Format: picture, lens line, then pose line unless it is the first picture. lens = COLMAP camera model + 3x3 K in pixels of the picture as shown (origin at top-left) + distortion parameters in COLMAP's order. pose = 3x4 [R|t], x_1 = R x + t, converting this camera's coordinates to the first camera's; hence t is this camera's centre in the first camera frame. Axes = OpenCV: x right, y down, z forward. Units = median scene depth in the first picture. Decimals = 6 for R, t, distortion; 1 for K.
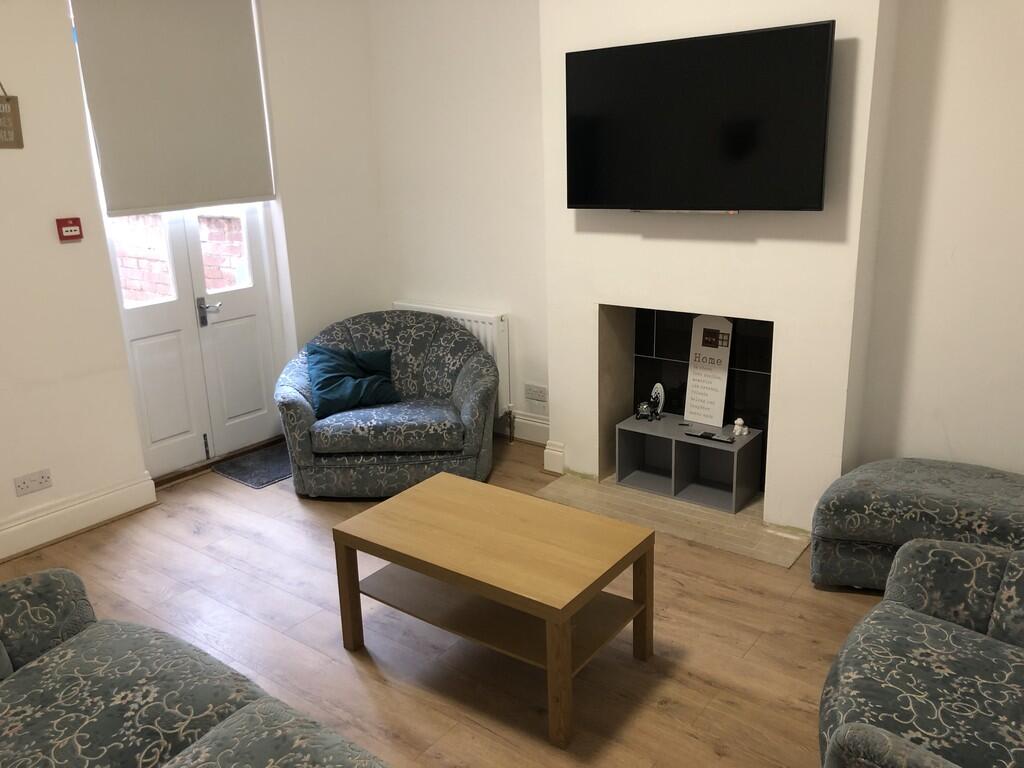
lens RADIAL K [[829.9, 0, 512.0], [0, 829.9, 384.0], [0, 0, 1]] dist [-0.005057, -0.008438]
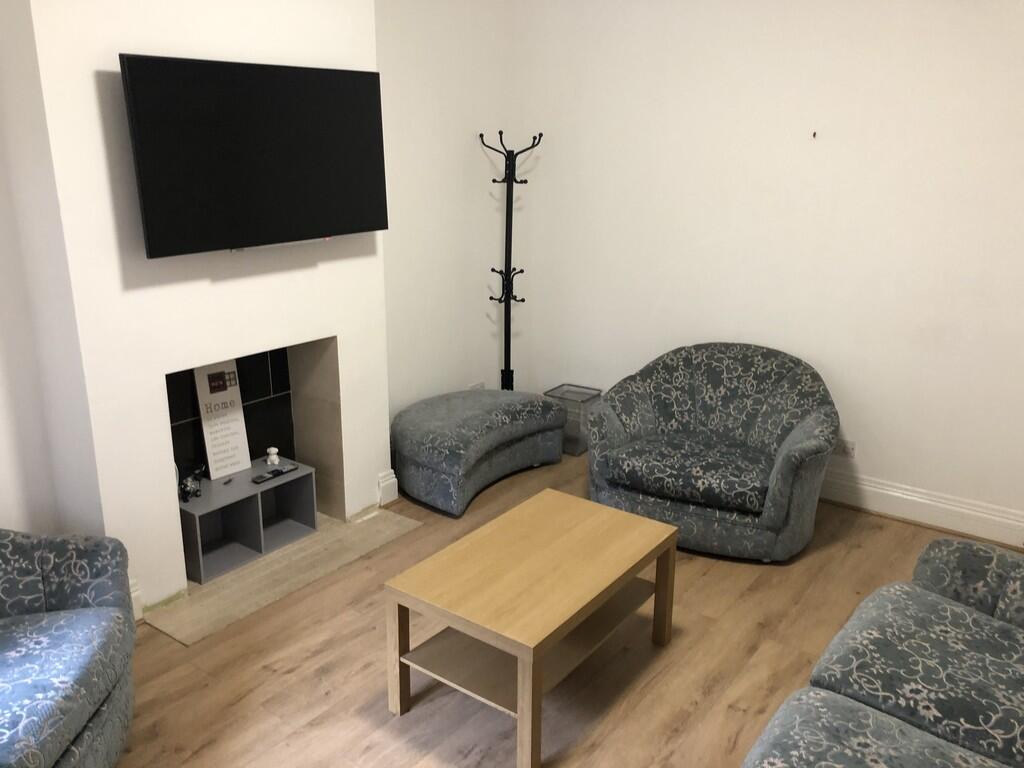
lens RADIAL K [[836.4, 0, 512.0], [0, 836.4, 384.0], [0, 0, 1]] dist [0.012204, 0.008246]
pose [[-0.010831, -0.252266, 0.967597, -0.677239], [0.271683, 0.930511, 0.245639, -0.197274], [-0.962326, 0.265540, 0.058458, 0.647579]]
